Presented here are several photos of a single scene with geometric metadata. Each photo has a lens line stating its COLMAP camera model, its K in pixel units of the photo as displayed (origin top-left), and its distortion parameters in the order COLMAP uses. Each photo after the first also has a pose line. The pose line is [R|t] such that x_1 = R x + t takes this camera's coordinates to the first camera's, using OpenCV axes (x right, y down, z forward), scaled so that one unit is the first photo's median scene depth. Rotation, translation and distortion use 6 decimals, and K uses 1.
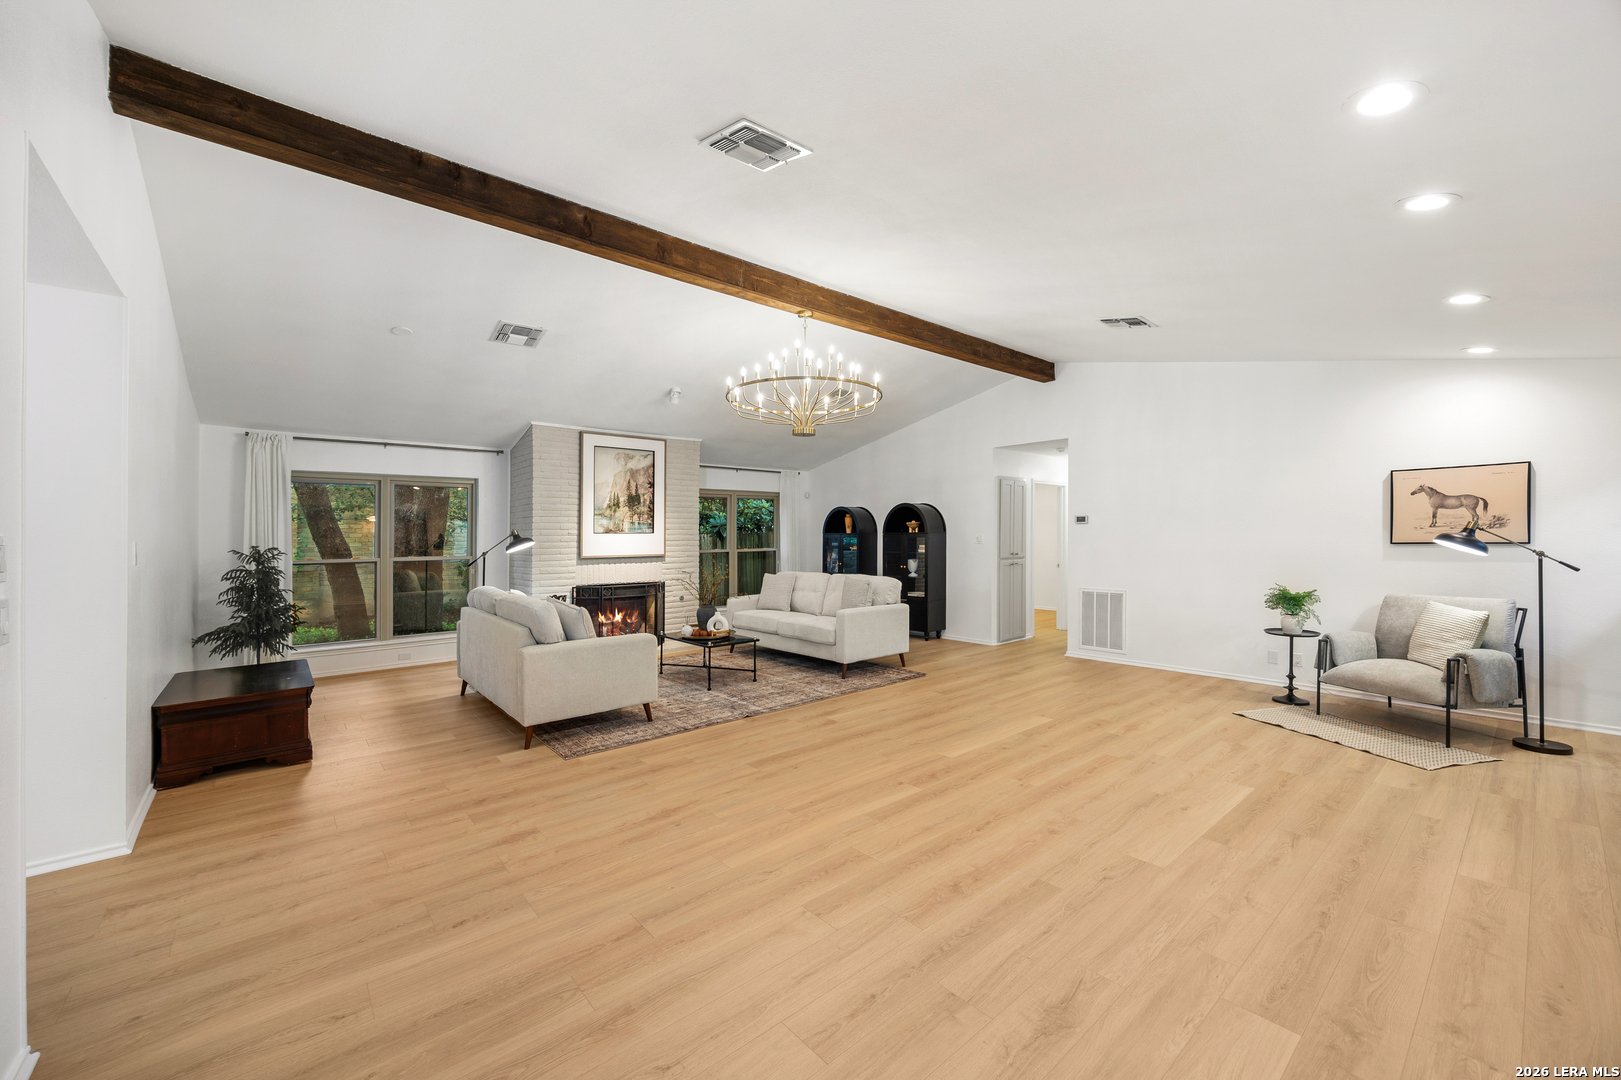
lens RADIAL K [[633.9, 0, 817.8], [0, 633.9, 526.9], [0, 0, 1]] dist [-0.000104, 0.000039]
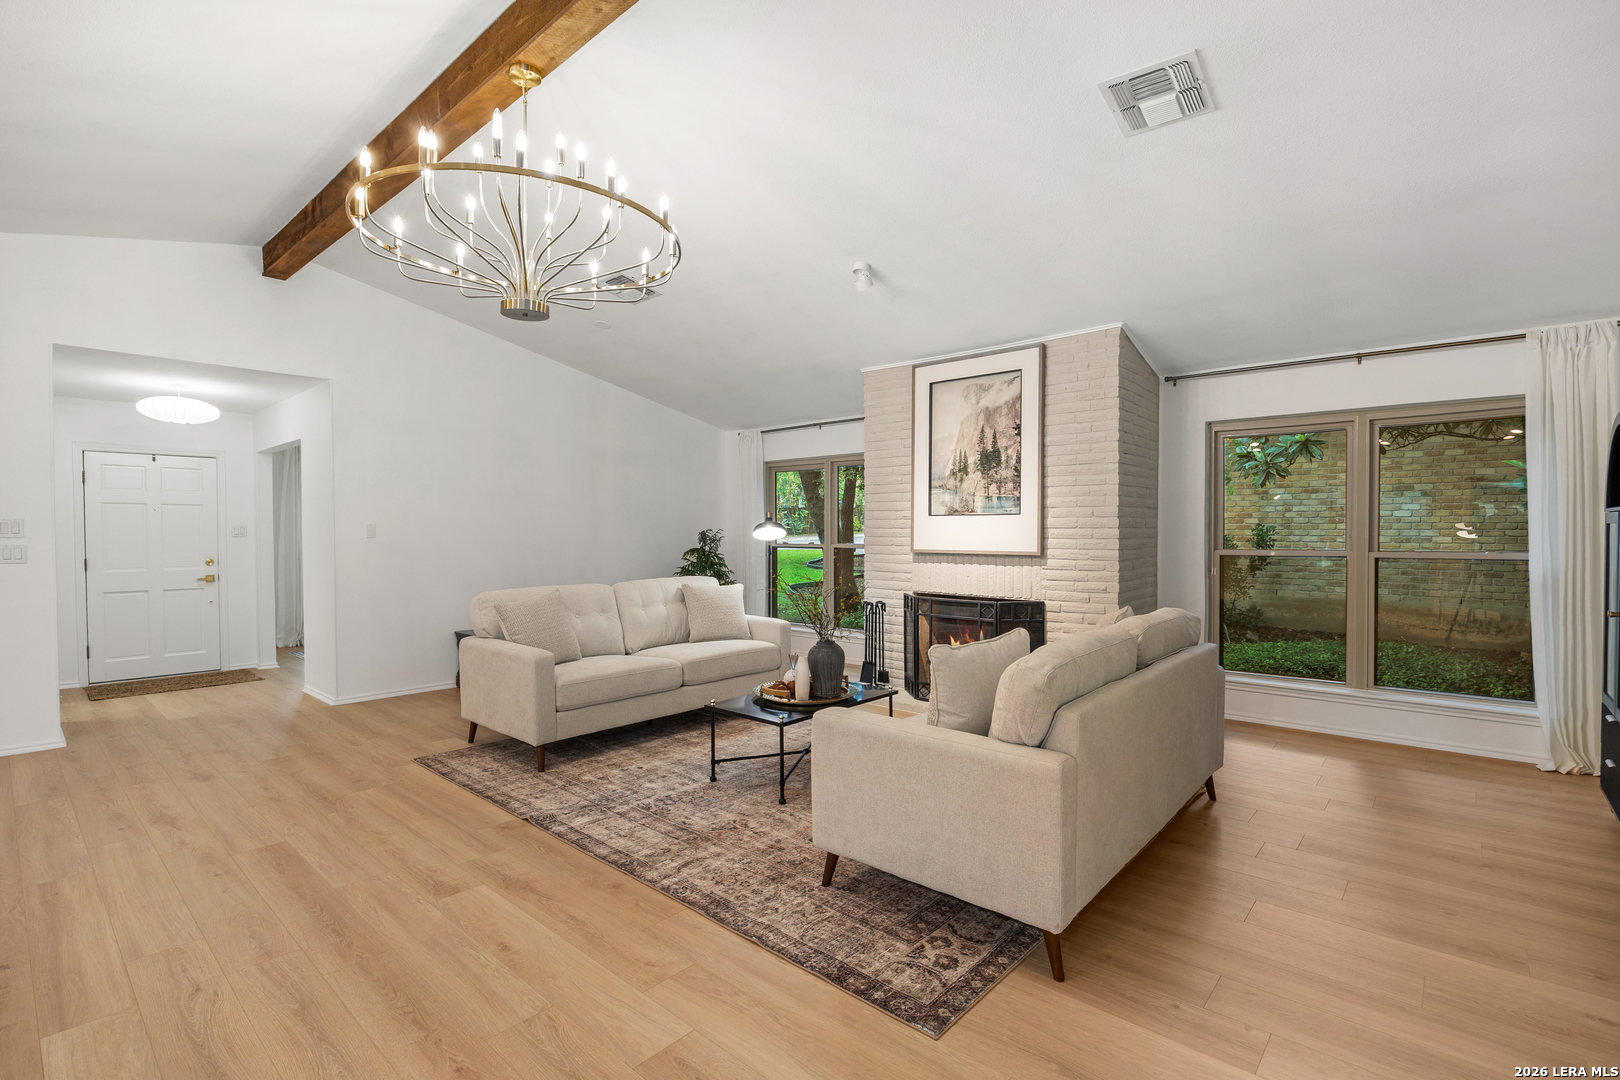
lens RADIAL K [[743.2, 0, 810.0], [0, 743.2, 540.0], [0, 0, 1]] dist [-0.017165, -0.000070]
pose [[0.134818, 0.023302, -0.990596, 0.401916], [0.015103, 0.999559, 0.025569, 0.013891], [0.990755, -0.018408, 0.134407, 0.774955]]
